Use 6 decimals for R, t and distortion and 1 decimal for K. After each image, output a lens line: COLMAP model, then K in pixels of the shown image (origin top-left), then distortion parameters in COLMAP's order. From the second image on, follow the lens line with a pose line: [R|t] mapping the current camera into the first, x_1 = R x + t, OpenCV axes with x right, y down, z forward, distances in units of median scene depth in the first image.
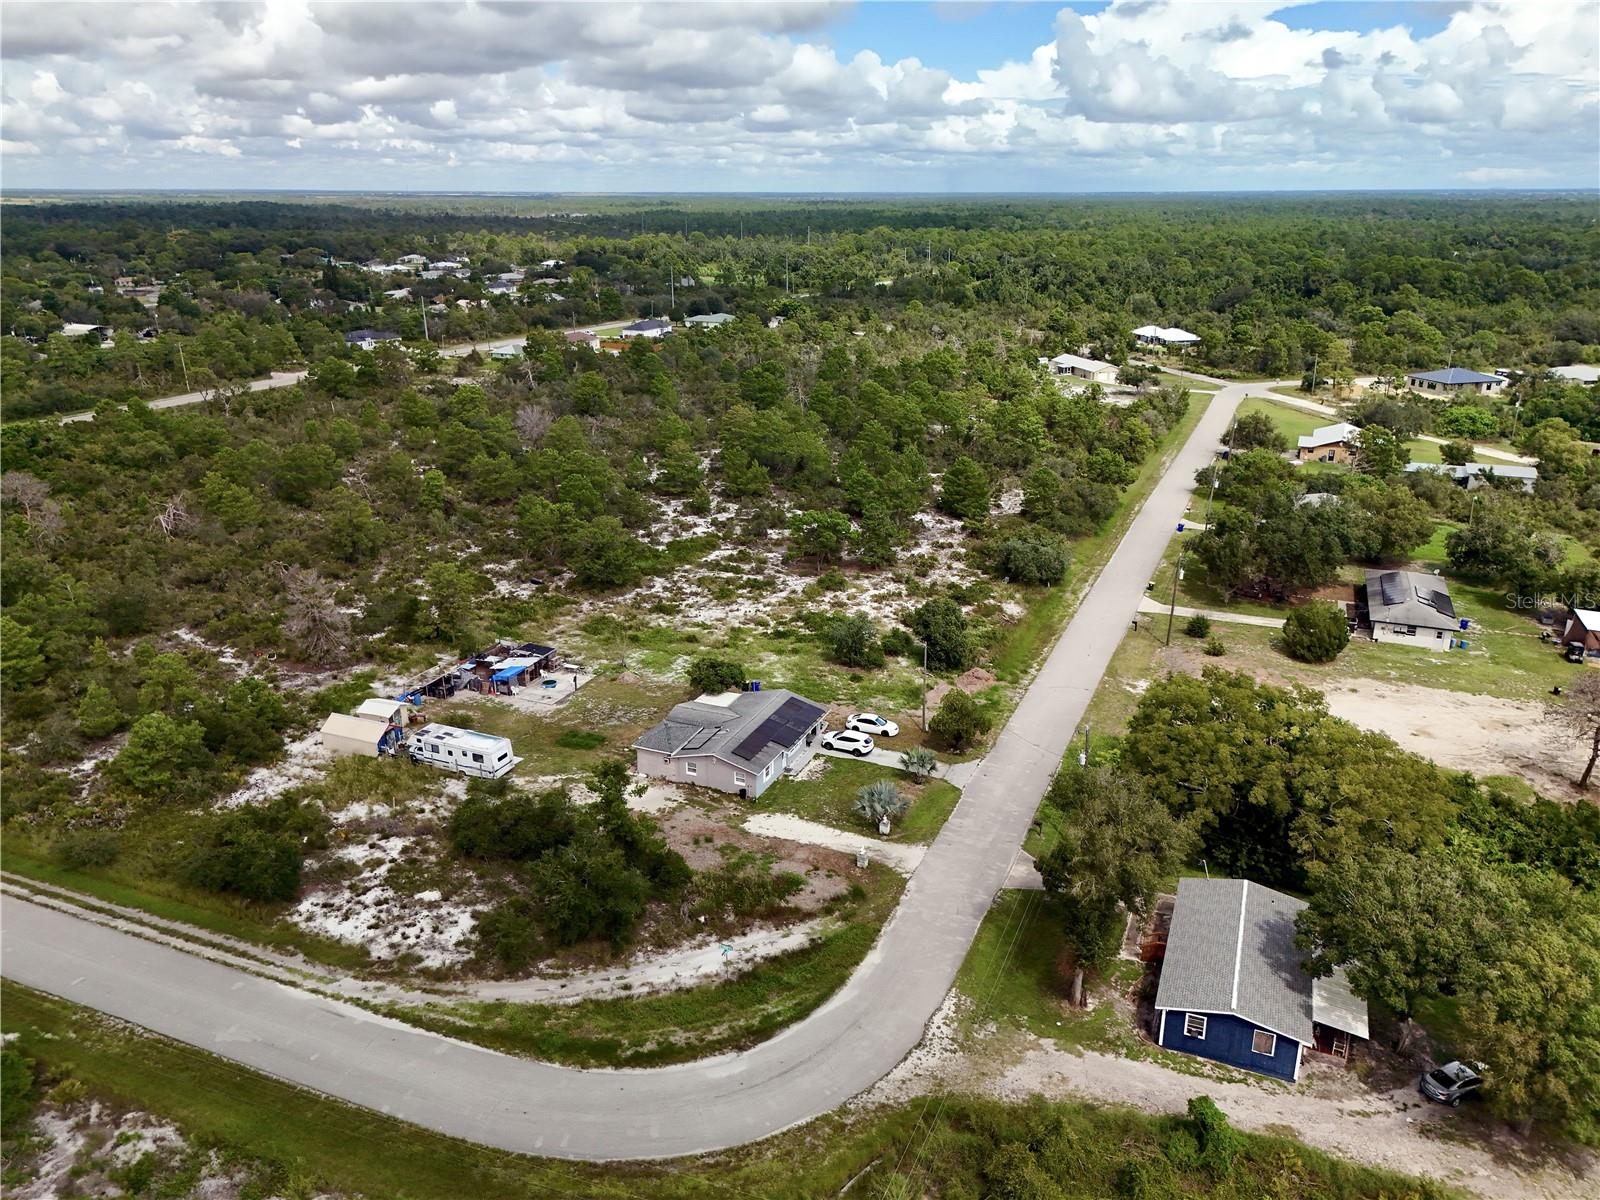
lens RADIAL K [[1176.3, 0, 800.3], [0, 1176.3, 594.0], [0, 0, 1]] dist [0.068963, -0.064889]
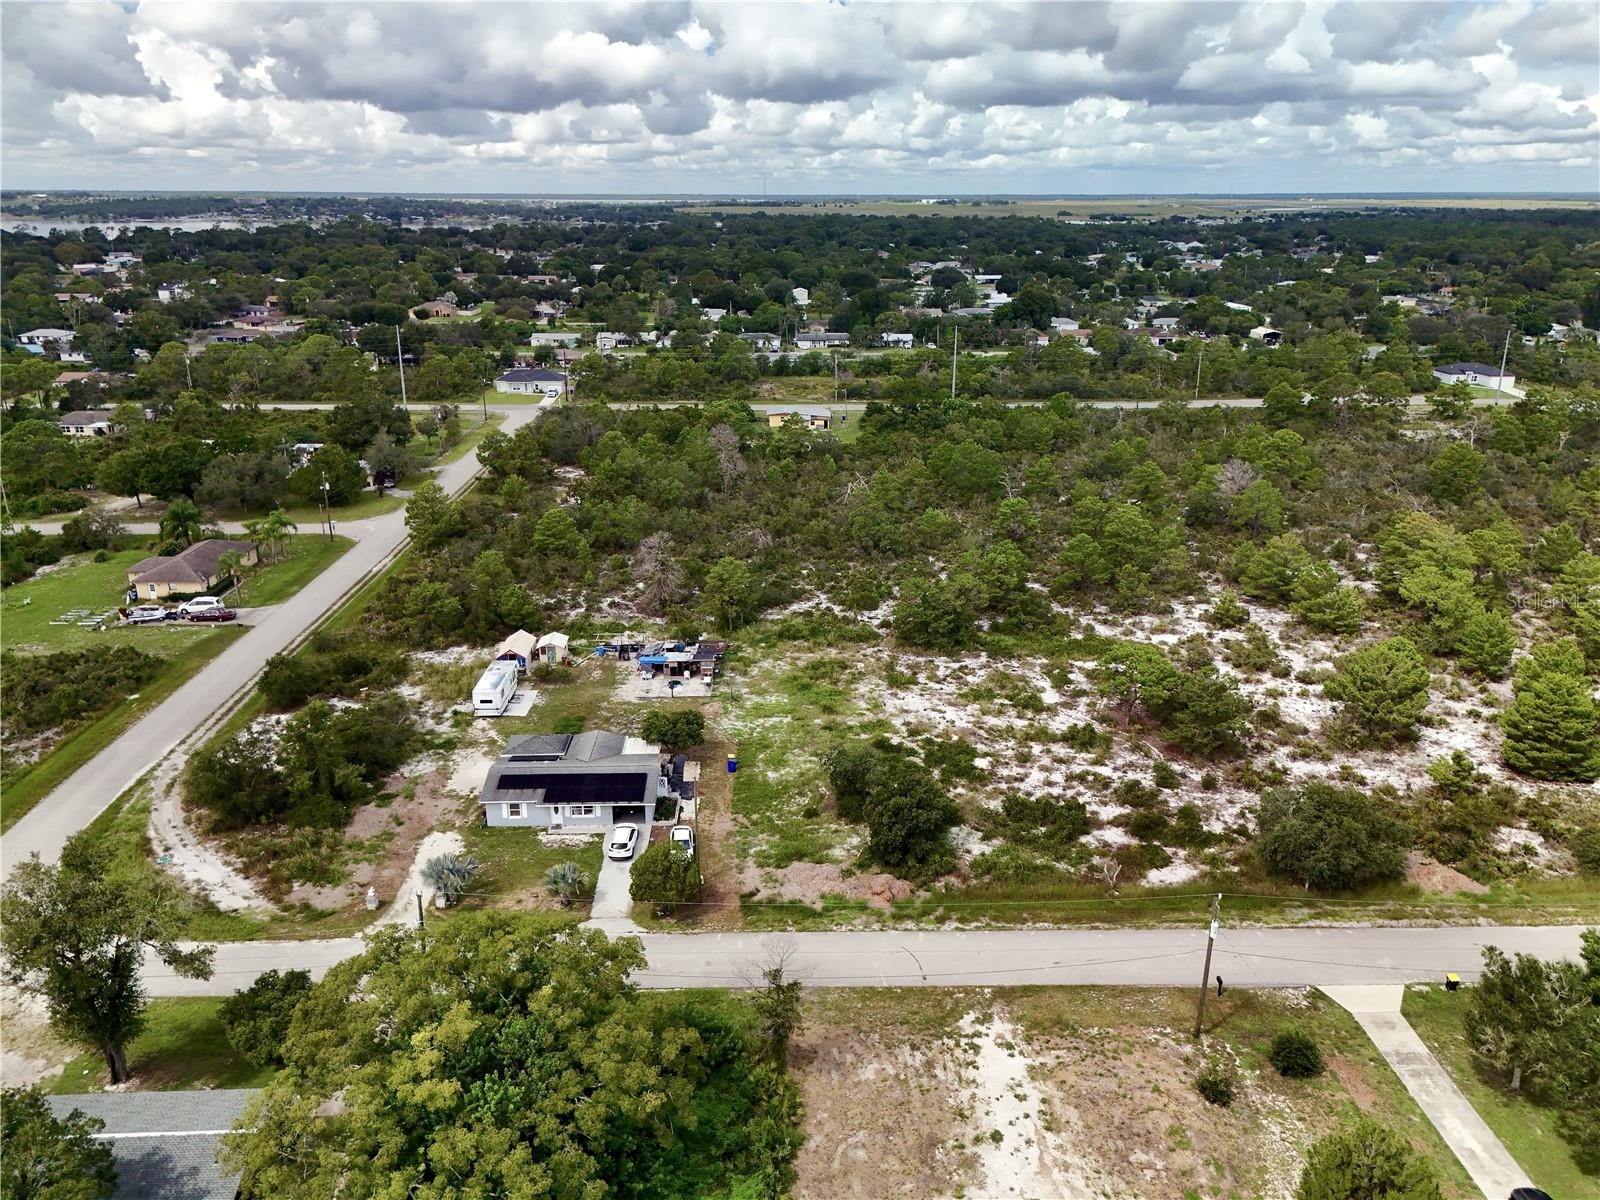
lens RADIAL K [[1176.3, 0, 805.5], [0, 1176.3, 596.3], [0, 0, 1]] dist [0.068963, -0.064889]
pose [[0.419049, 0.295256, -0.858616, 0.636417], [-0.295607, 0.938494, 0.178452, -0.195524], [0.858495, 0.179033, 0.480555, 0.503067]]
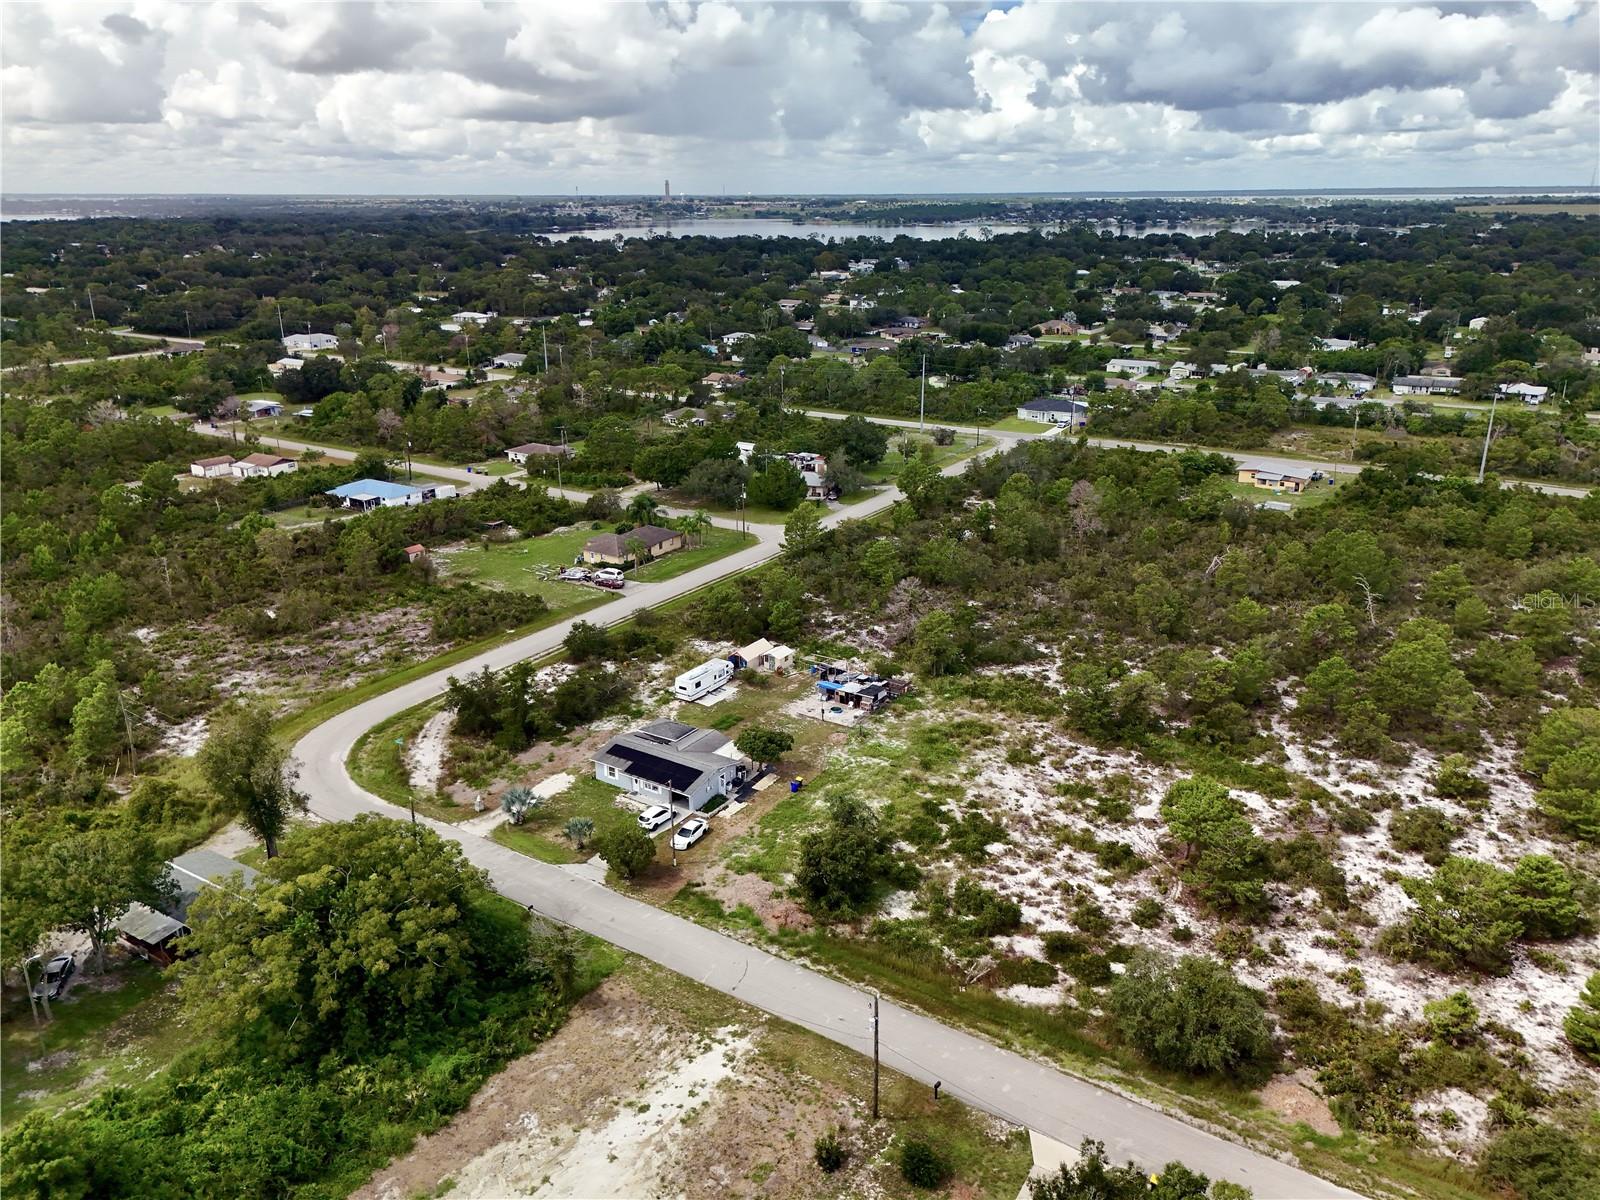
lens RADIAL K [[1176.3, 0, 804.1], [0, 1176.3, 599.1], [0, 0, 1]] dist [0.068963, -0.064889]
pose [[-0.170320, 0.323456, -0.930789, 0.788399], [-0.312590, 0.878067, 0.362334, -0.404053], [0.934494, 0.352667, -0.048443, 0.862403]]
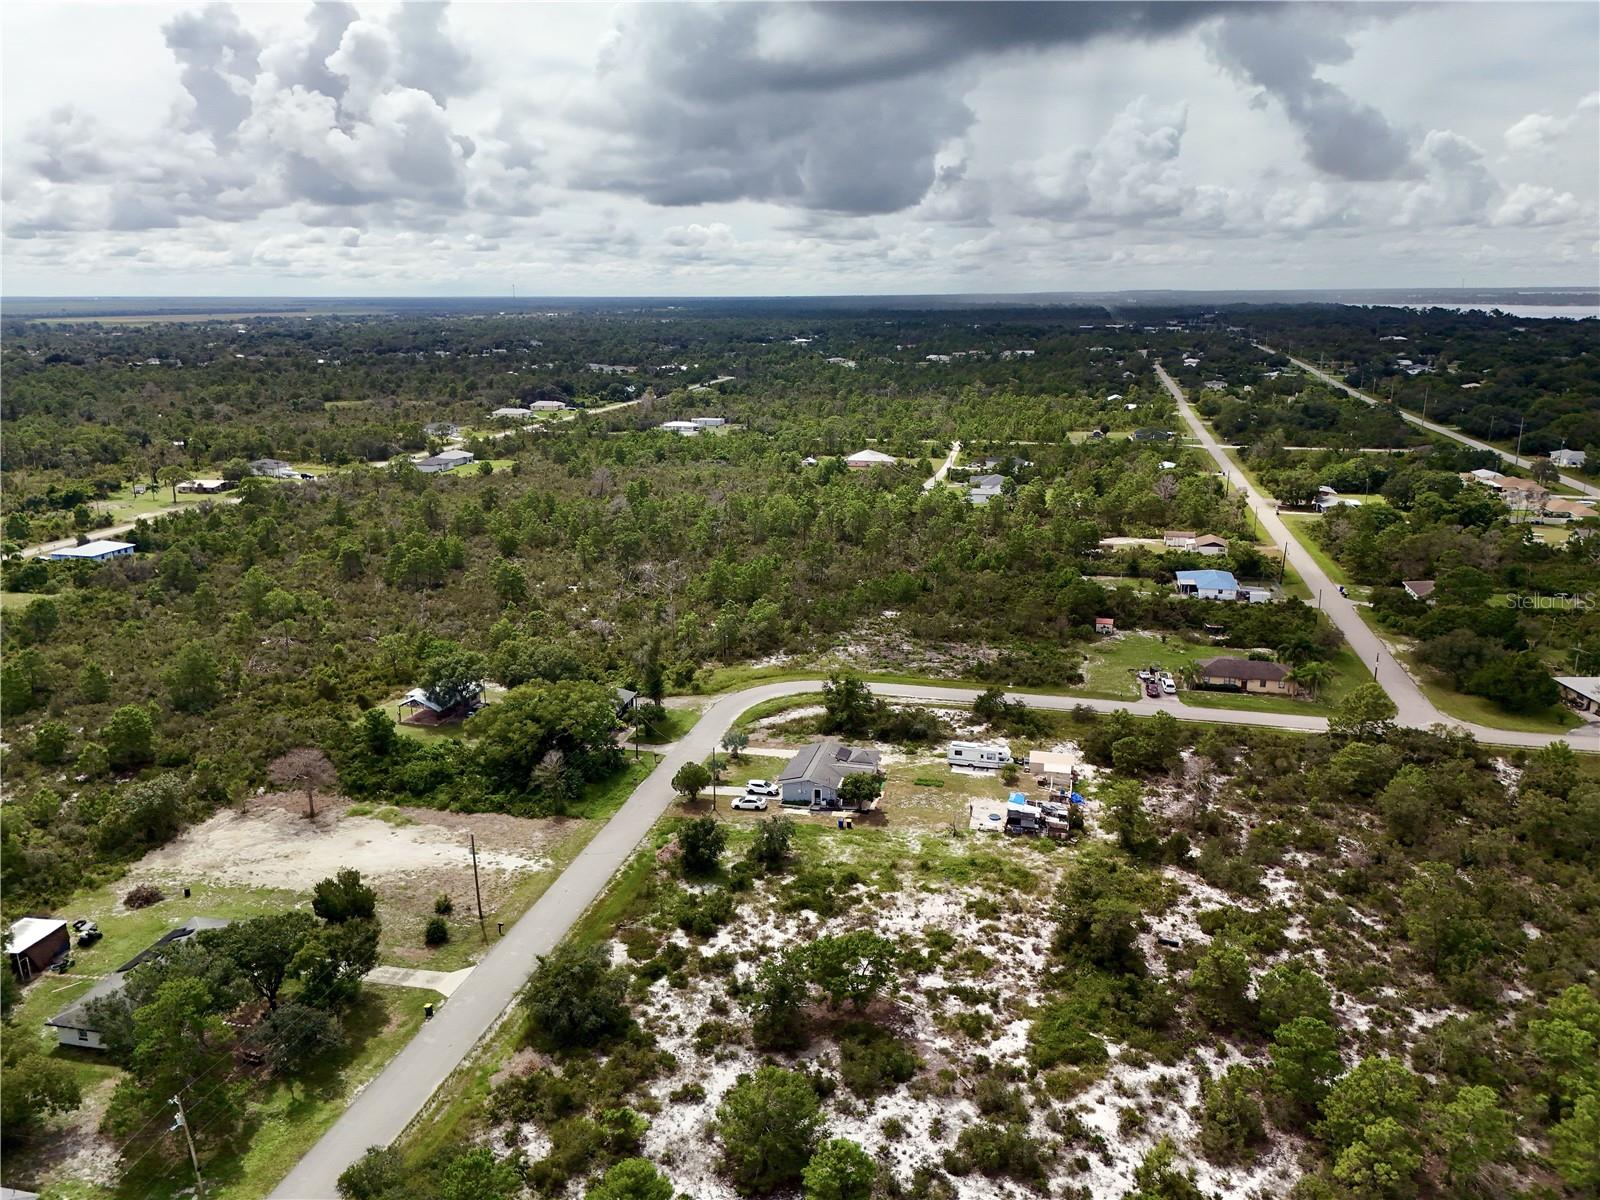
lens RADIAL K [[1176.3, 0, 807.3], [0, 1176.3, 594.2], [0, 0, 1]] dist [0.068963, -0.064889]
pose [[-0.983518, 0.049457, -0.173916, 0.188266], [-0.053859, 0.838064, 0.542907, -0.741241], [0.172603, 0.543325, -0.821587, 1.679776]]
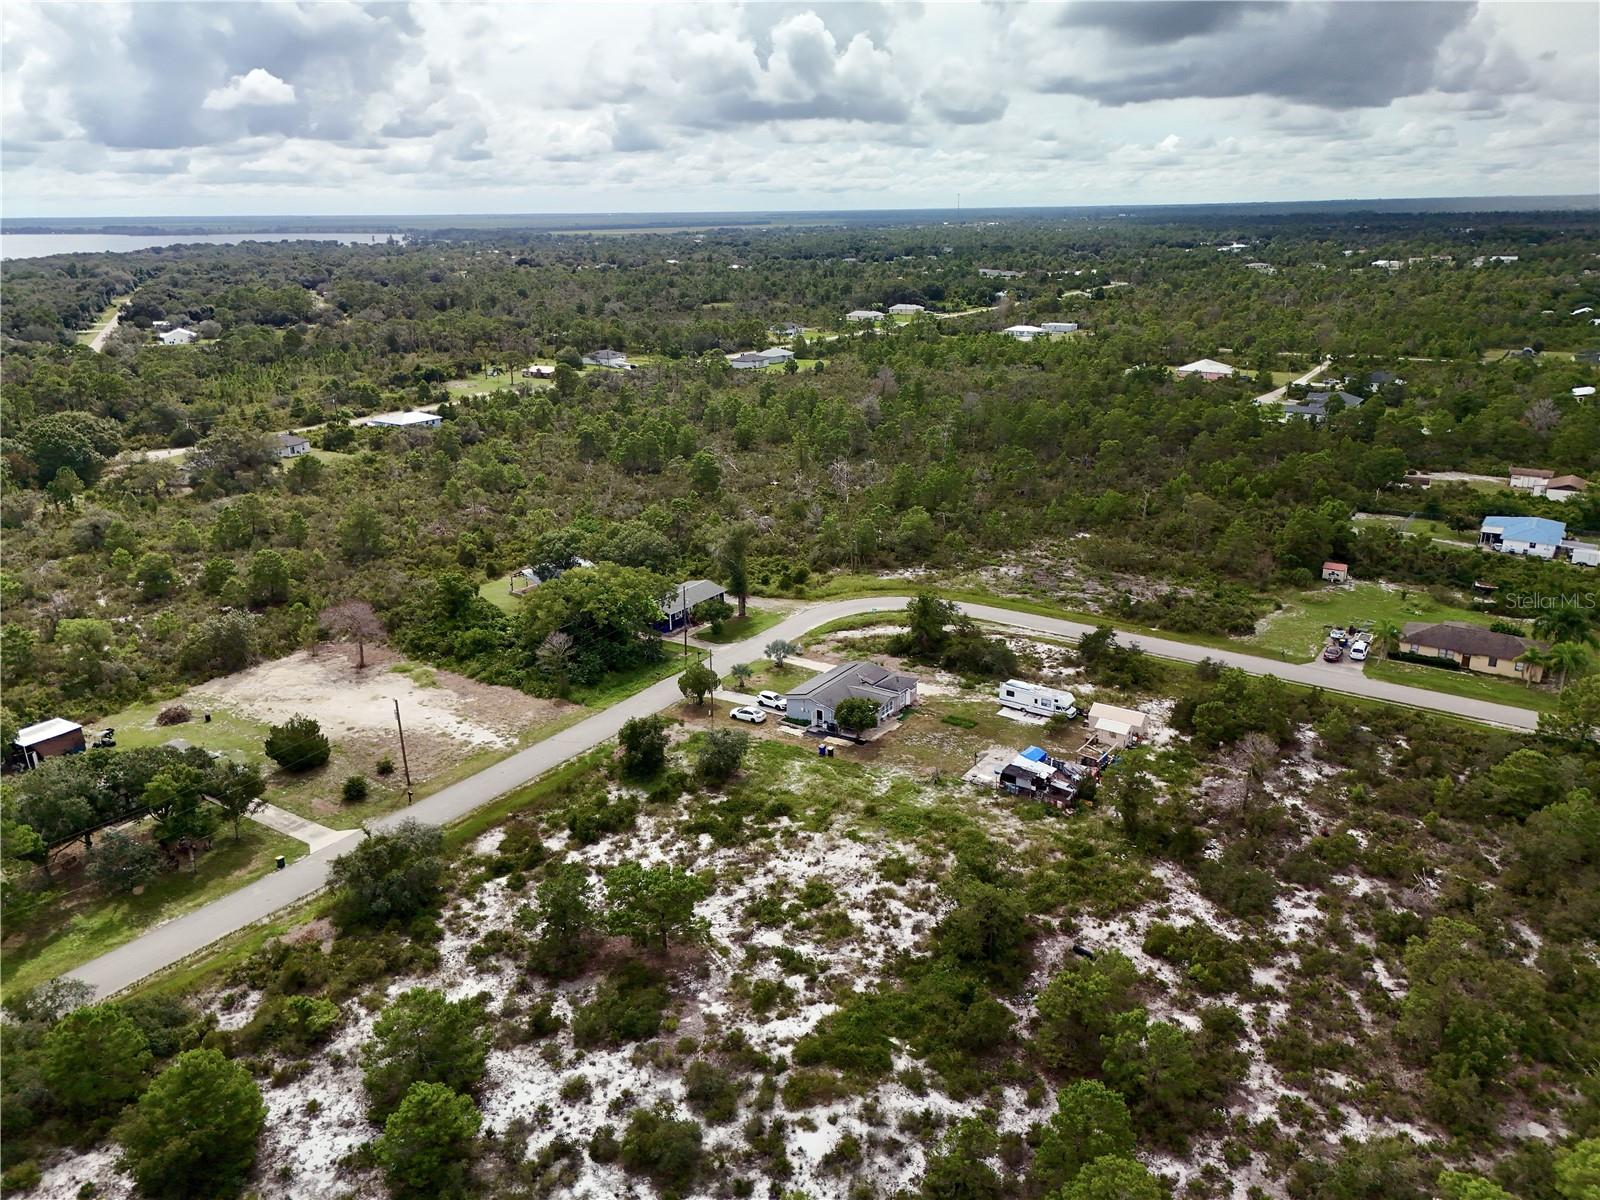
lens RADIAL K [[1176.3, 0, 807.0], [0, 1176.3, 594.4], [0, 0, 1]] dist [0.068963, -0.064889]
pose [[-0.982363, -0.045568, 0.181348, -0.198621], [0.072951, 0.799593, 0.596095, -0.647760], [-0.172167, 0.598811, -0.782166, 1.581077]]
